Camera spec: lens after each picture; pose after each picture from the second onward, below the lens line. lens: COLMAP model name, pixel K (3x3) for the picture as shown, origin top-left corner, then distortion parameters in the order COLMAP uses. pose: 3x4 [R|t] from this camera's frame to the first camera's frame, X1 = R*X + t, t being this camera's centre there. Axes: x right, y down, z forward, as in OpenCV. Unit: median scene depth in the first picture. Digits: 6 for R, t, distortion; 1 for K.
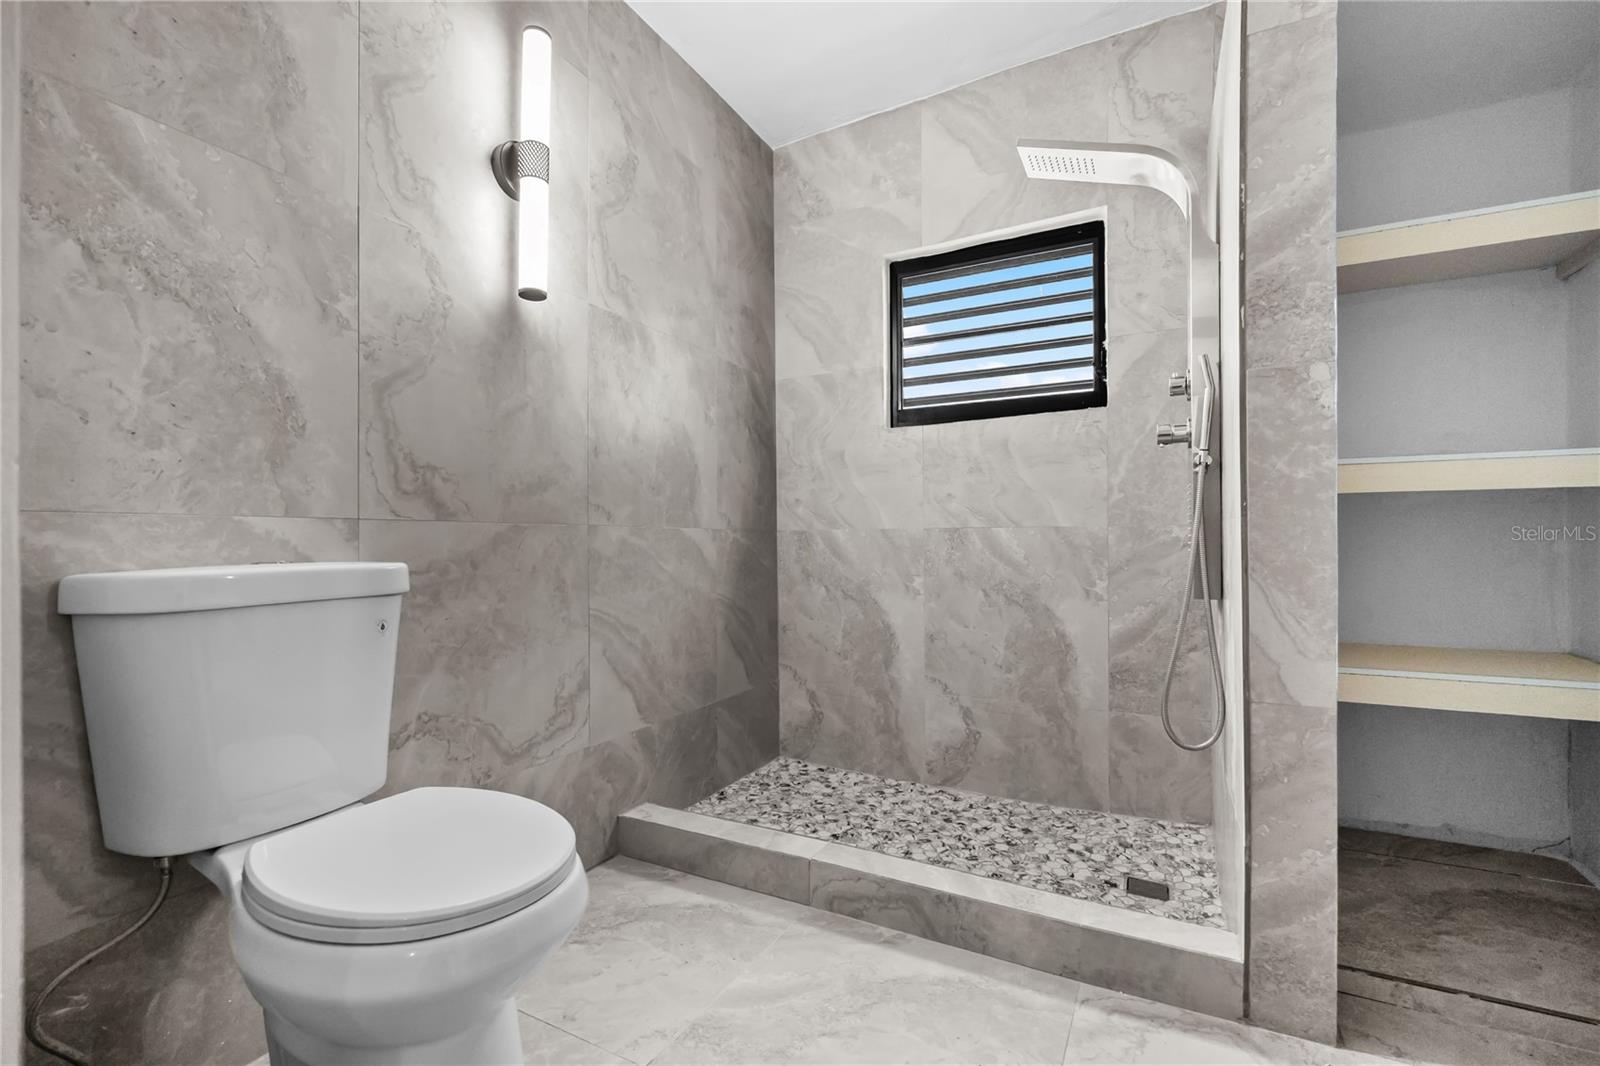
lens RADIAL K [[683.4, 0, 800.0], [0, 683.4, 533.0], [0, 0, 1]] dist [0.014559, 0.000115]
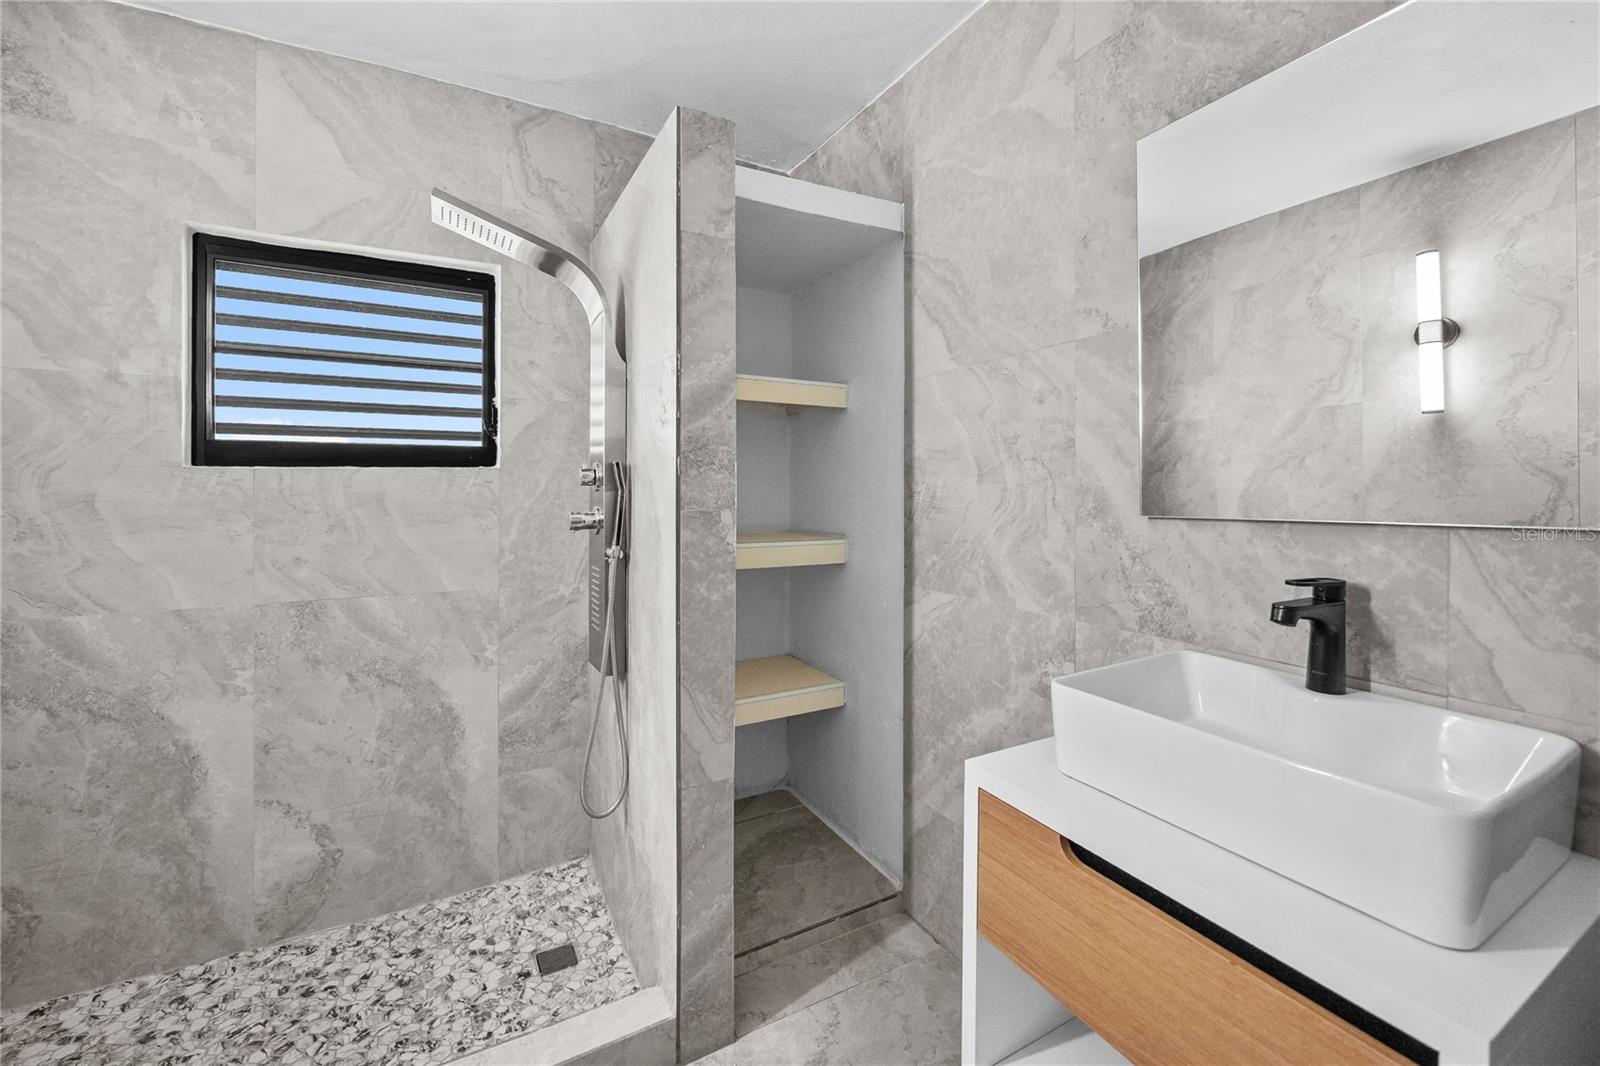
lens RADIAL K [[669.9, 0, 797.7], [0, 669.9, 487.3], [0, 0, 1]] dist [0.006302, -0.000799]
pose [[0.559626, 0.009120, 0.828695, -0.110749], [-0.007380, 0.999955, -0.006022, -0.152518], [-0.828712, -0.002746, 0.559668, 0.104171]]
